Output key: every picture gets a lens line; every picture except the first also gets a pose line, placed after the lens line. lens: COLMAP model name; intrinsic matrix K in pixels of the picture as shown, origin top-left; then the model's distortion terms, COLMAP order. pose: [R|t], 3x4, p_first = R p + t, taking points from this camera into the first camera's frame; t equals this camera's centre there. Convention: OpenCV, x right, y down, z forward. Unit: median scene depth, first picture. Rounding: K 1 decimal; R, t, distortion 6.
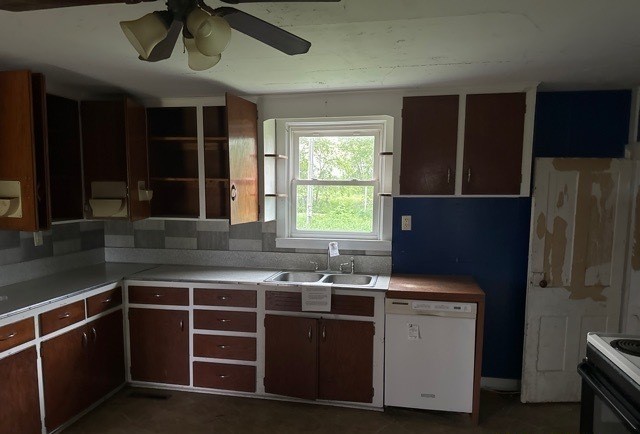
lens RADIAL K [[449.9, 0, 321.5], [0, 449.9, 237.4], [0, 0, 1]] dist [0.092267, -0.116476]
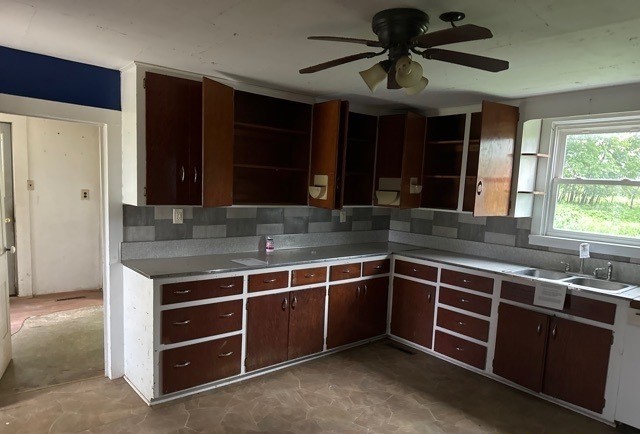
lens RADIAL K [[449.9, 0, 321.5], [0, 449.9, 237.4], [0, 0, 1]] dist [0.092267, -0.116476]
pose [[0.772308, 0.103457, -0.626767, 0.206043], [-0.104172, 0.993918, 0.035700, 0.021624], [0.626648, 0.037720, 0.778389, -0.117803]]
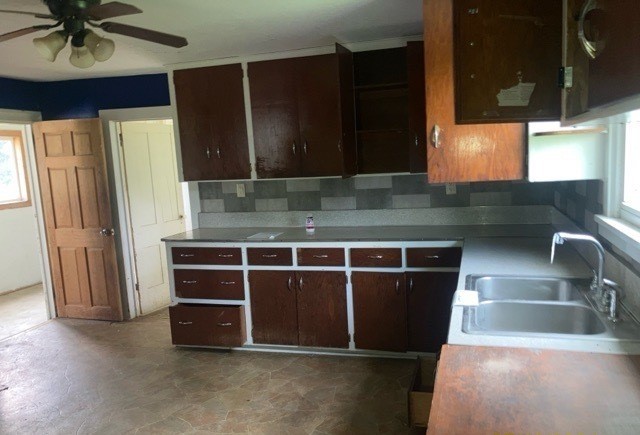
lens RADIAL K [[530.2, 0, 320.0], [0, 530.2, 217.5], [0, 0, 1]] dist [-0.000018, 0.000736]
pose [[-0.098081, 0.120055, -0.987910, 0.613292], [-0.052814, 0.990670, 0.125634, -0.067912], [0.993776, 0.064498, -0.090826, 0.826957]]
